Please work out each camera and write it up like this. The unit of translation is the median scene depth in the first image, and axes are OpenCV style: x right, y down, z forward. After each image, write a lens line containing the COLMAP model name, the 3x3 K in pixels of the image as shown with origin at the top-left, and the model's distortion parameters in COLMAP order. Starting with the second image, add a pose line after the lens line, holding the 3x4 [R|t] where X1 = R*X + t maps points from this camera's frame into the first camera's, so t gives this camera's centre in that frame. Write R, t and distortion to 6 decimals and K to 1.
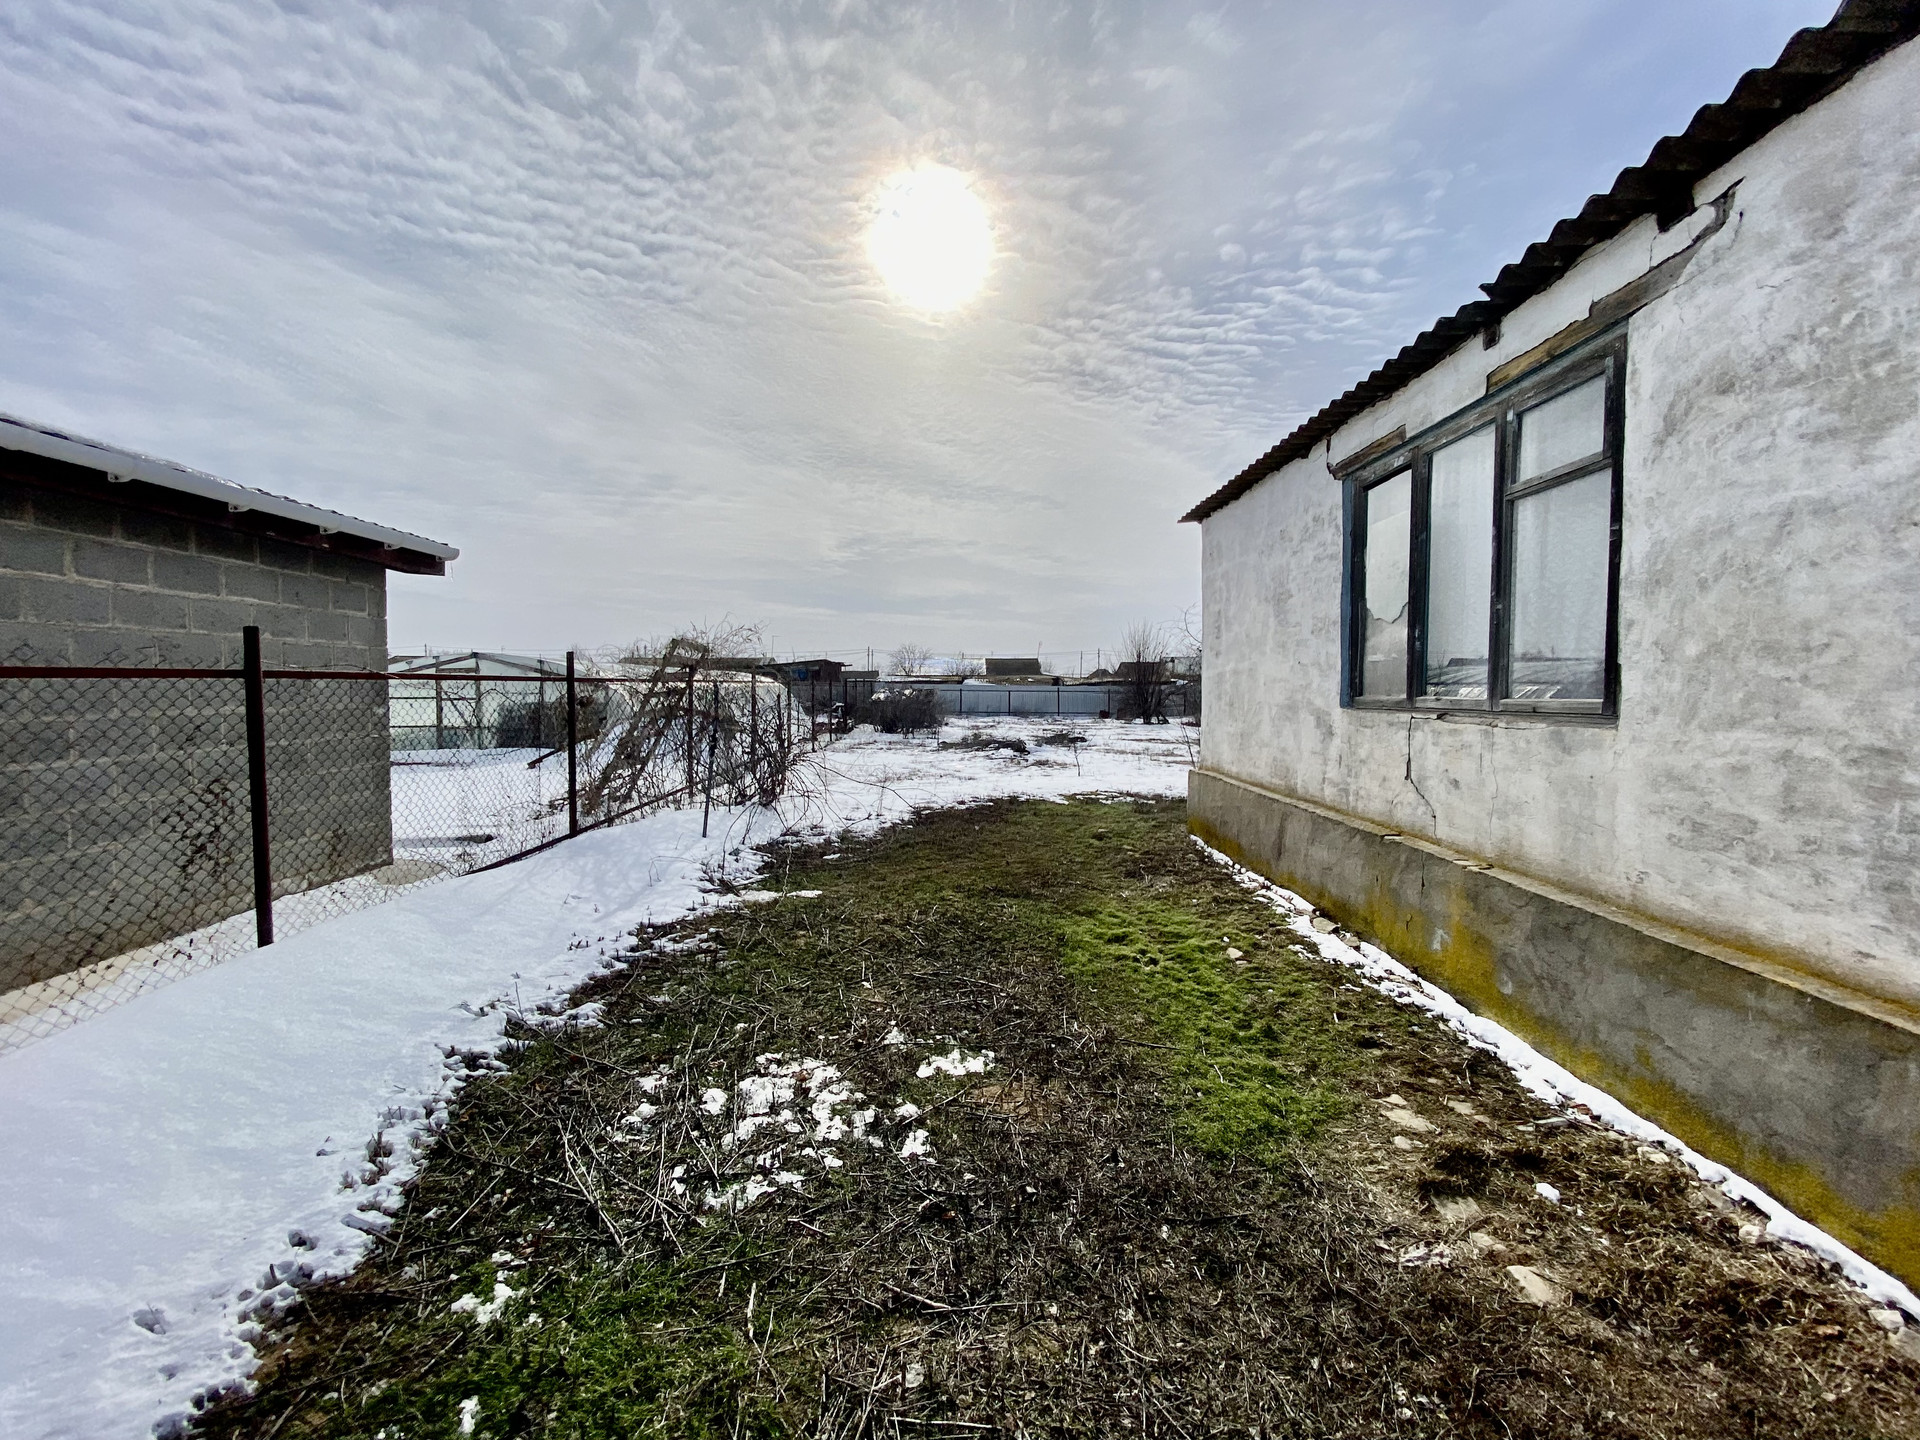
lens RADIAL K [[775.2, 0, 956.1], [0, 775.2, 721.4], [0, 0, 1]] dist [0.022245, -0.021011]
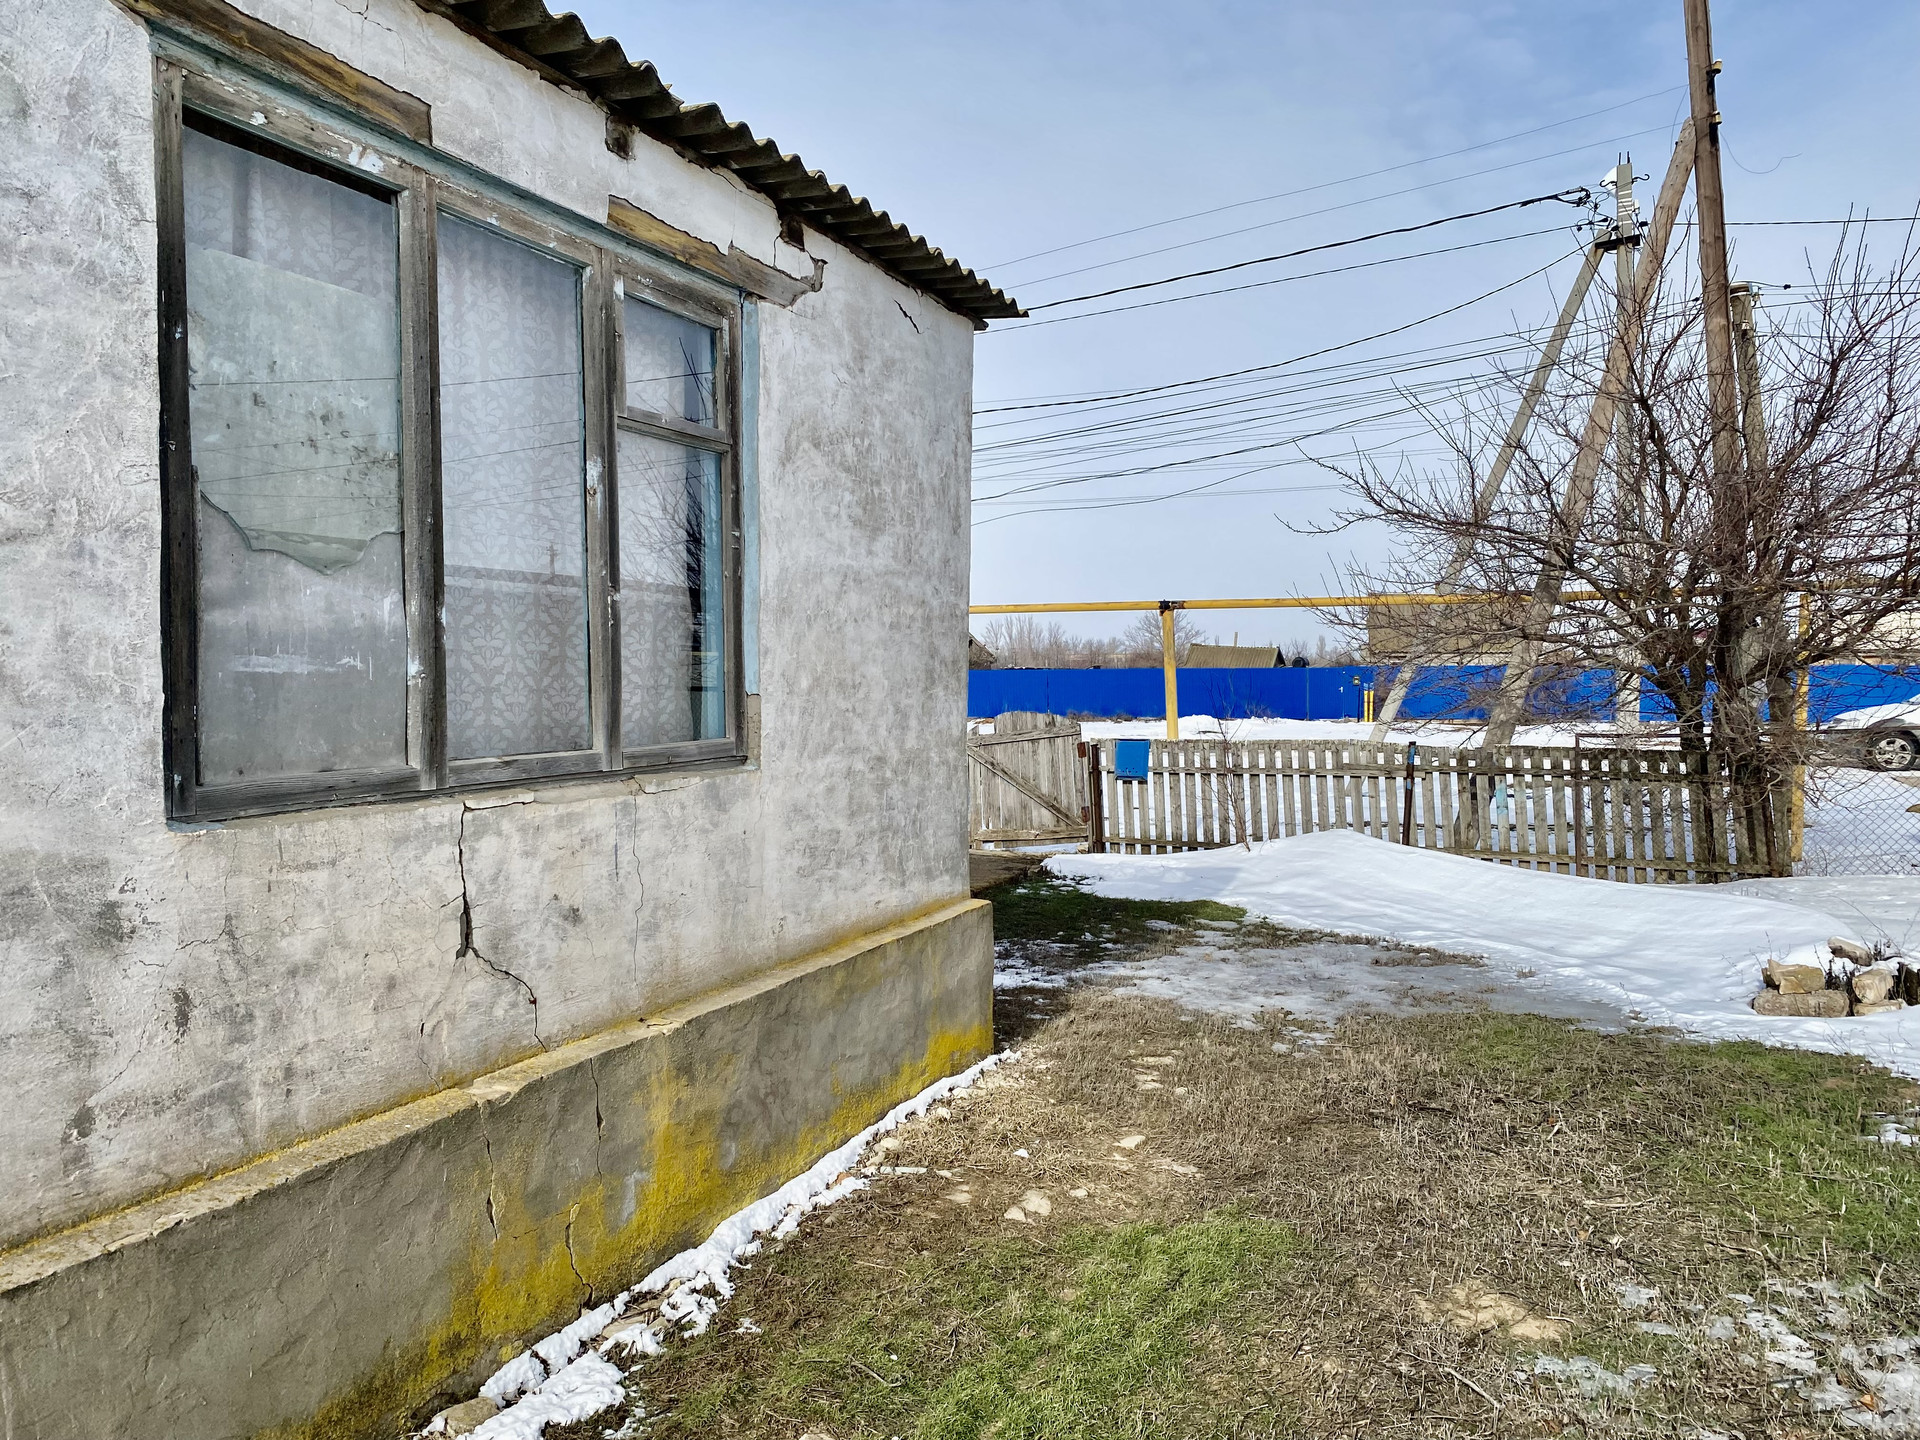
lens RADIAL K [[1464.0, 0, 960.6], [0, 1464.0, 683.5], [0, 0, 1]] dist [0.057367, -0.001297]
pose [[-0.928193, -0.017116, 0.371706, 0.023727], [0.003788, 0.998455, 0.055434, -0.135718], [-0.372080, 0.052861, -0.926694, 1.859620]]
